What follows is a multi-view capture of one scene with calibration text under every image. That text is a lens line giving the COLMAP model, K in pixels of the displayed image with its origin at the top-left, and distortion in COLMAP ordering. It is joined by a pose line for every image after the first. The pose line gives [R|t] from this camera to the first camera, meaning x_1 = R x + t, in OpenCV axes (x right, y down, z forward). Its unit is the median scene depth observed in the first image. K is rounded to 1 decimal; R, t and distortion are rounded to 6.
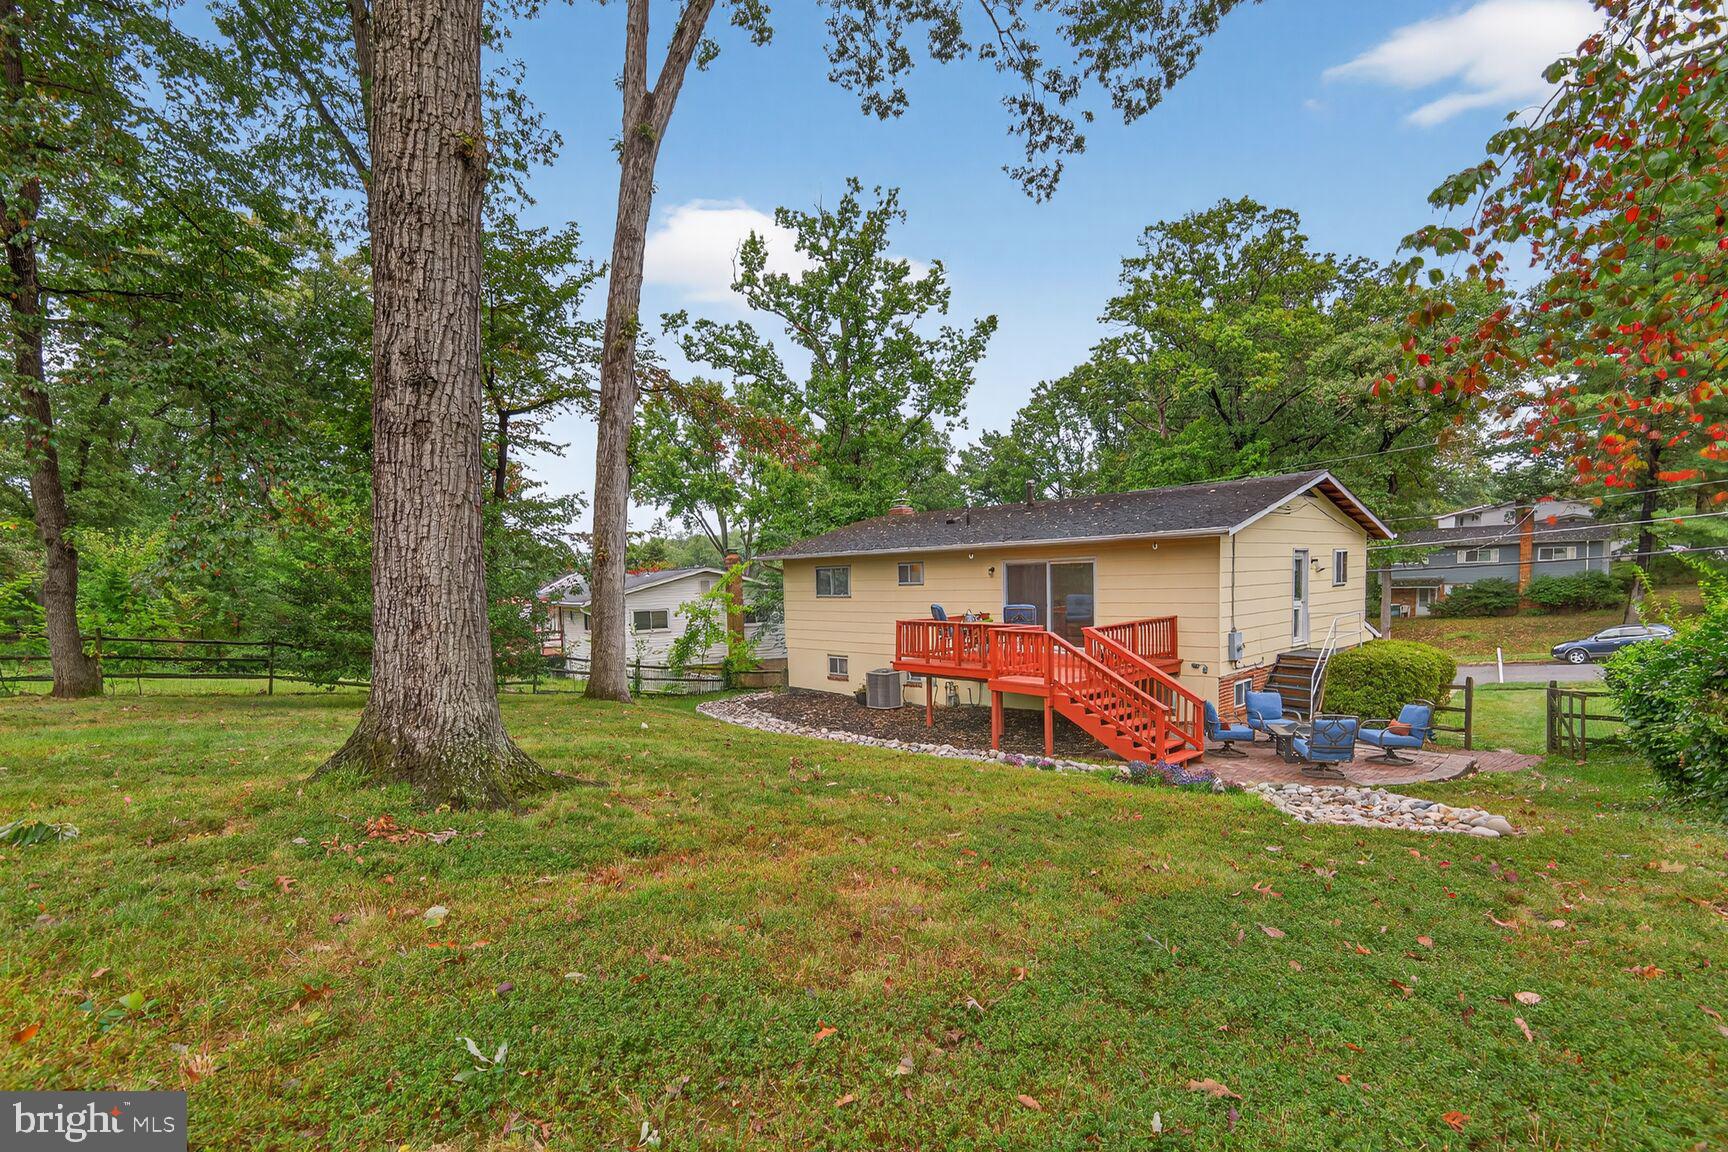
lens RADIAL K [[985.1, 0, 864.5], [0, 985.1, 627.3], [0, 0, 1]] dist [-0.036102, -0.037523]
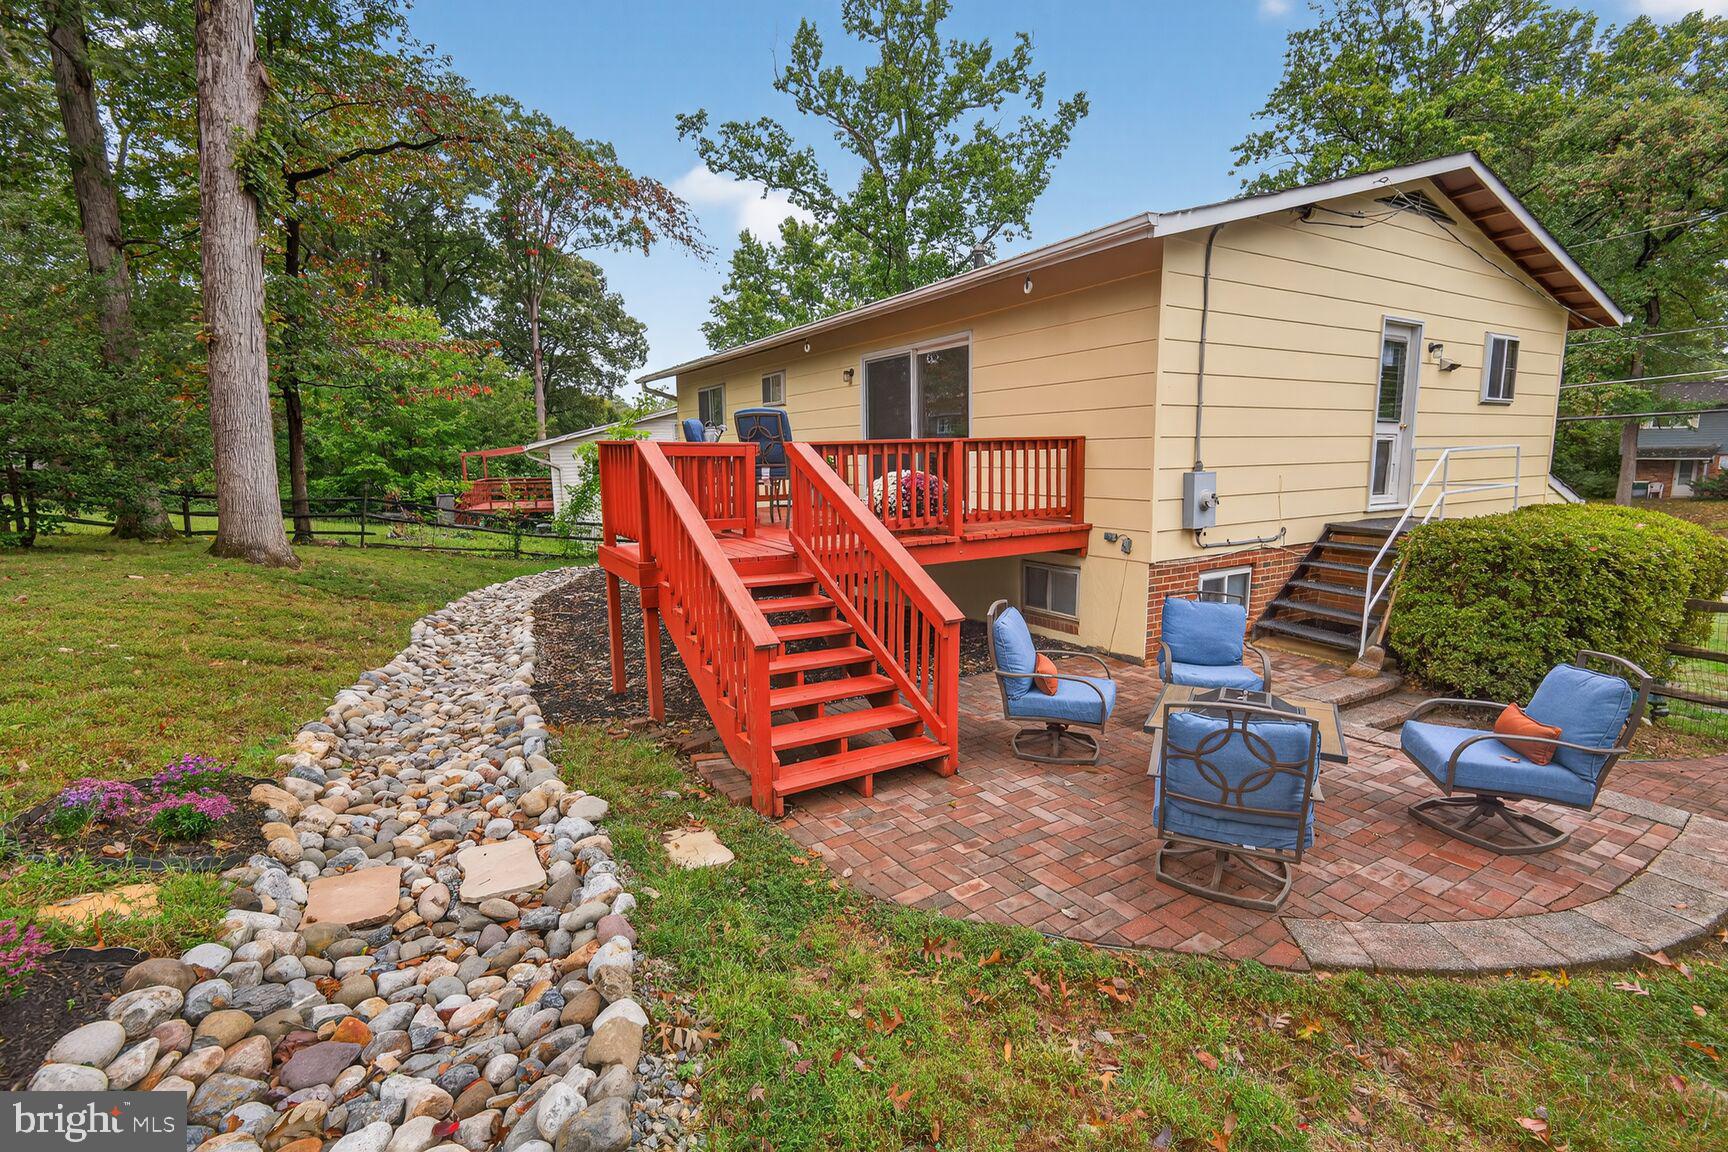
lens RADIAL K [[885.5, 0, 870.3], [0, 885.5, 589.1], [0, 0, 1]] dist [0.000476, -0.024438]
pose [[0.973070, 0.051127, -0.224768, 0.144878], [-0.029579, 0.994726, 0.098212, 0.011264], [0.228604, -0.088919, 0.969450, 0.241032]]
